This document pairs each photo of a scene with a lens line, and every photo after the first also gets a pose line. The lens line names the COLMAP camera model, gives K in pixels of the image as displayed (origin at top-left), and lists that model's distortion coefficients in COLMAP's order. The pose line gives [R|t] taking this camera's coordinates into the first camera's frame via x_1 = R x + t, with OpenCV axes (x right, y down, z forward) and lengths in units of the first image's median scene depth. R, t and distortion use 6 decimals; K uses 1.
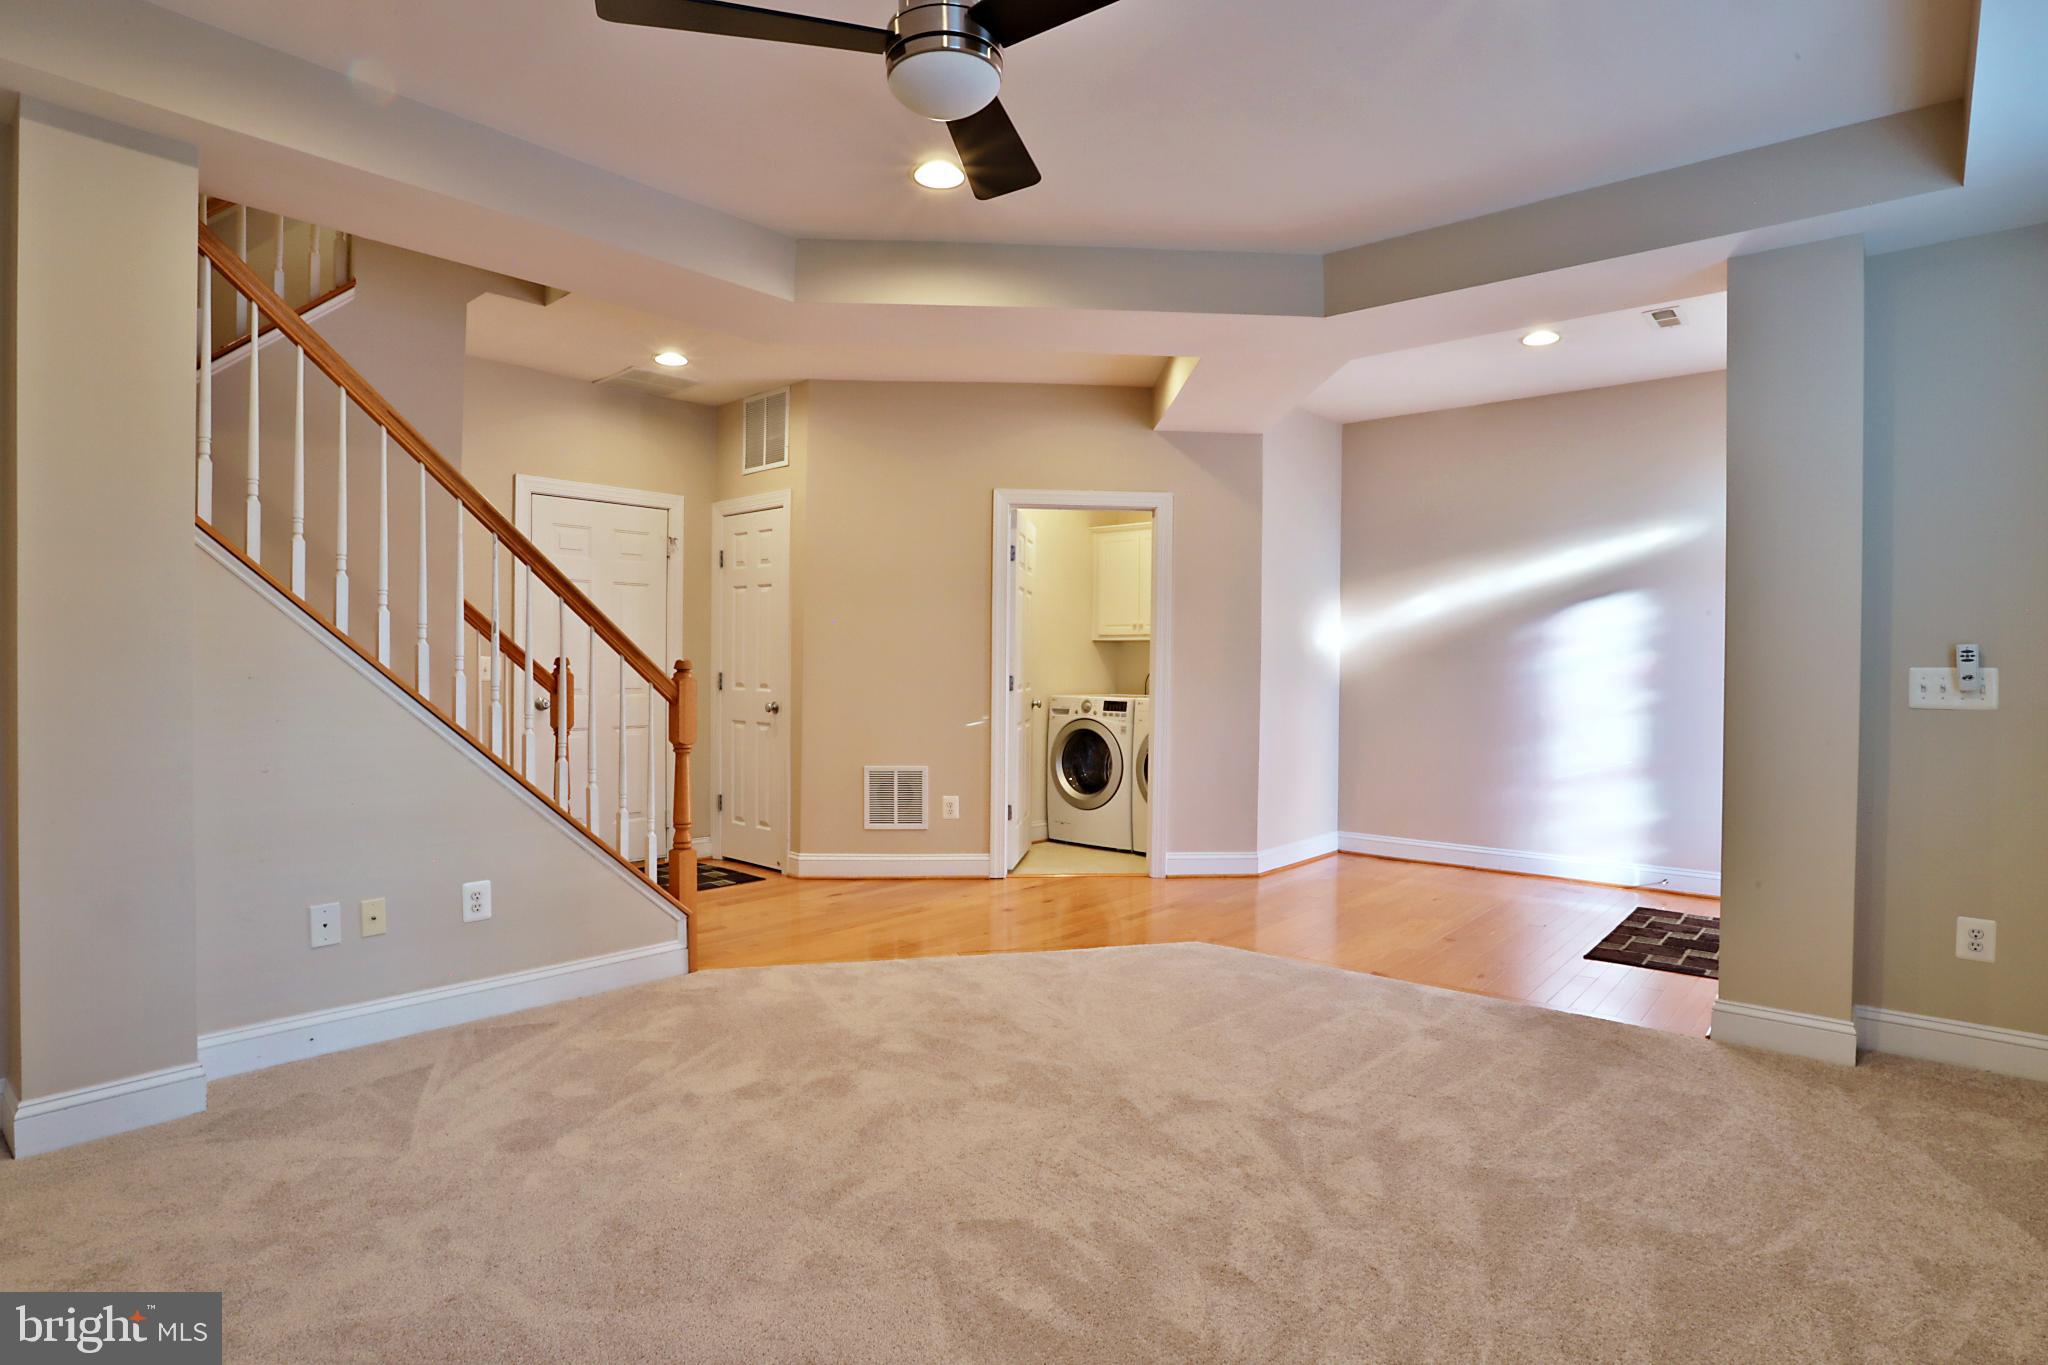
lens RADIAL K [[1050.9, 0, 1025.3], [0, 1050.9, 670.3], [0, 0, 1]] dist [-0.053395, 0.001806]
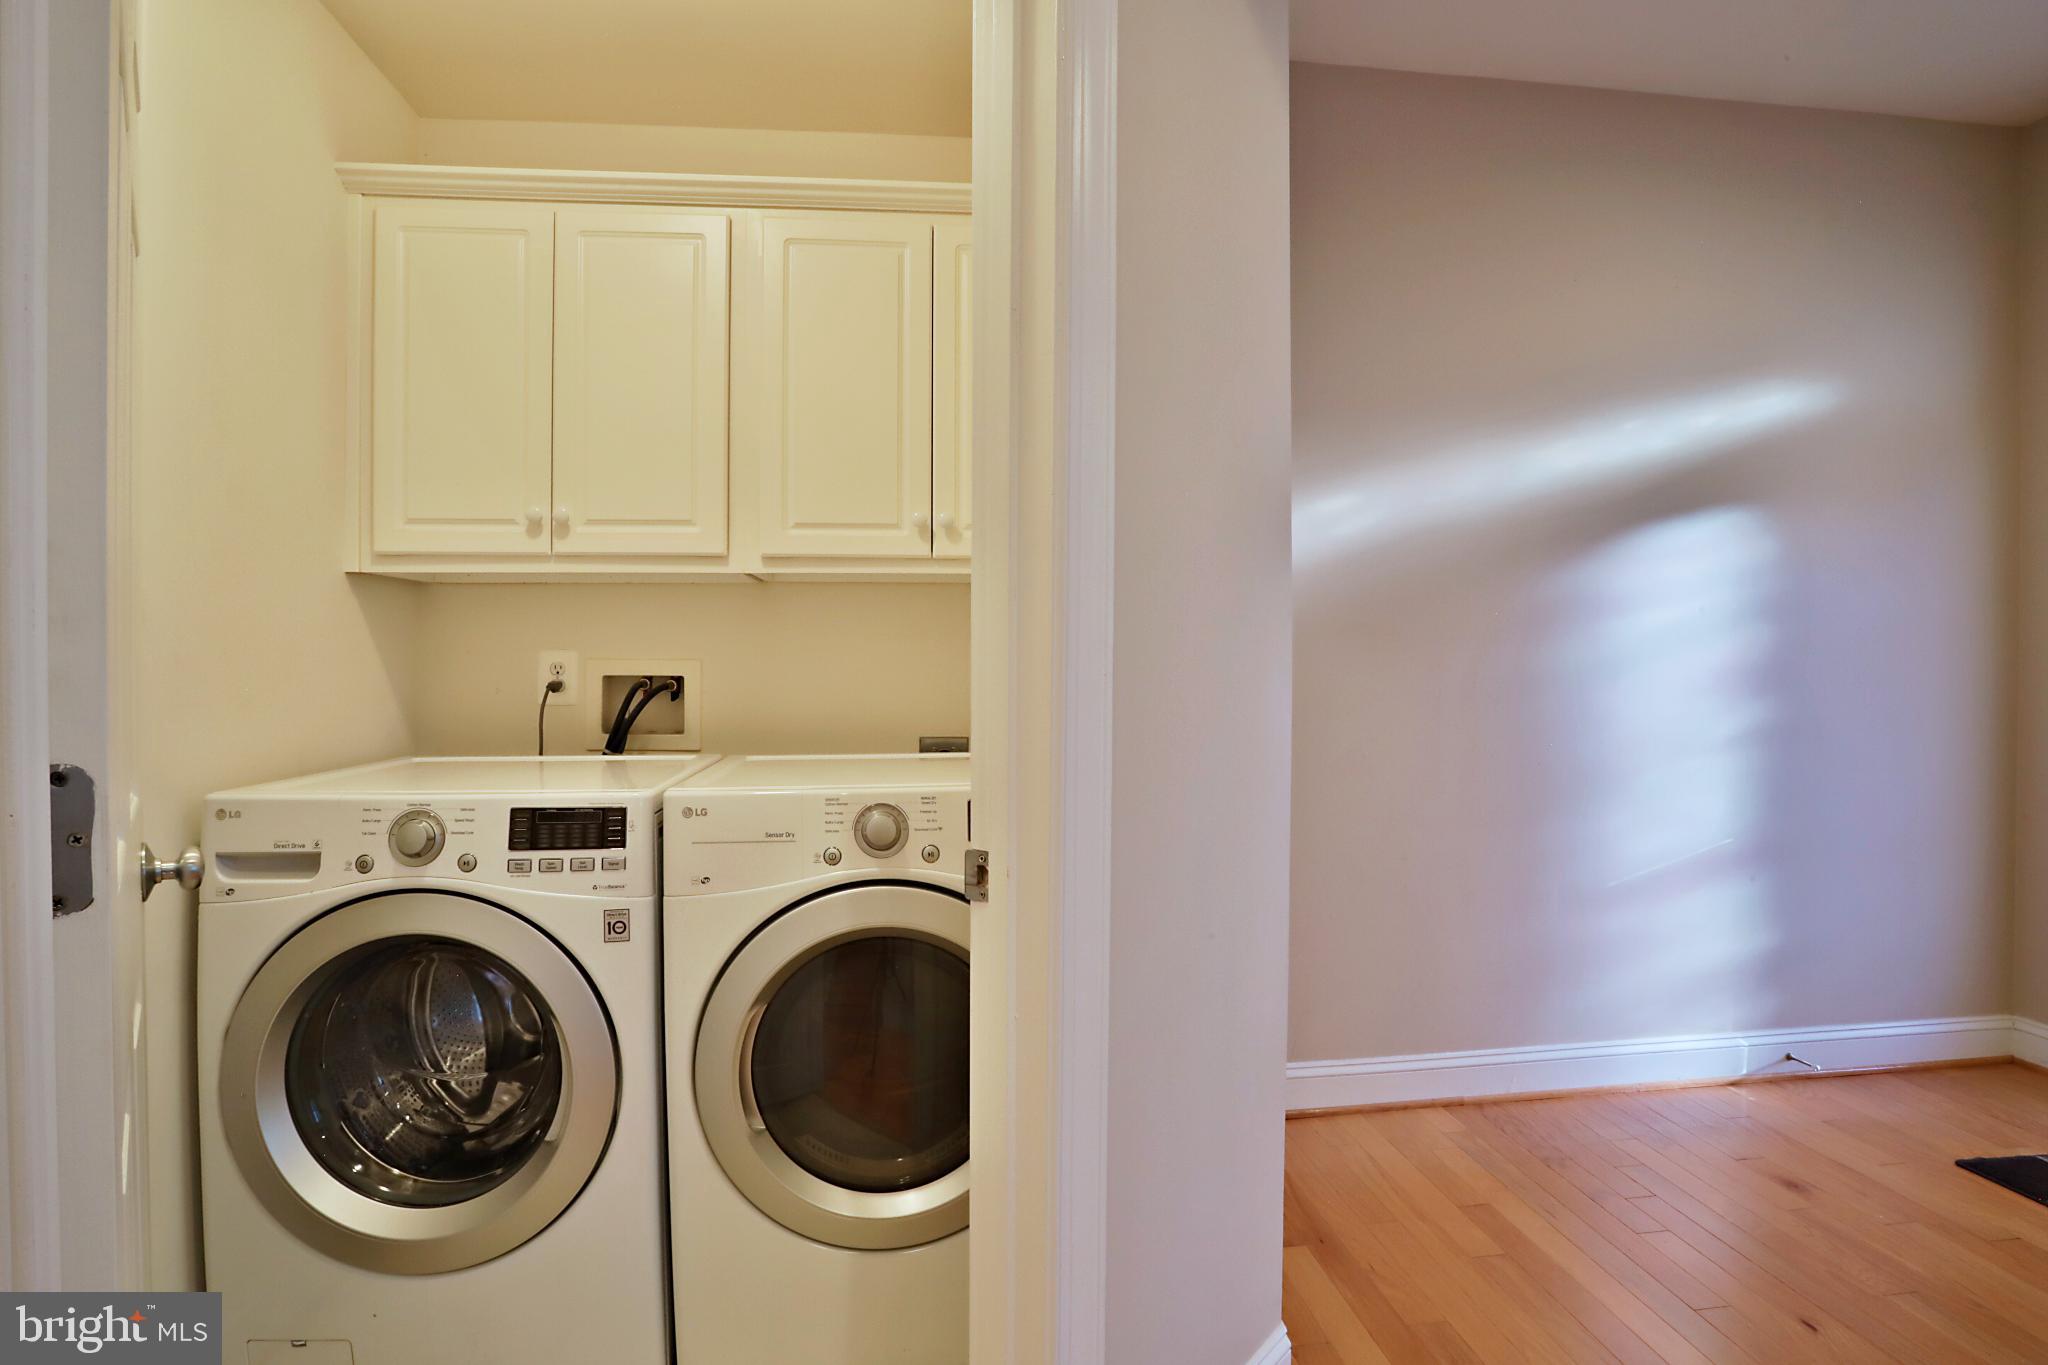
lens RADIAL K [[1050.9, 0, 1025.3], [0, 1050.9, 670.3], [0, 0, 1]] dist [-0.053395, 0.001806]
pose [[0.681361, -0.008918, 0.731894, -0.015492], [0.011597, 0.999932, 0.001387, -0.000394], [-0.731856, 0.007543, 0.681418, 0.763122]]
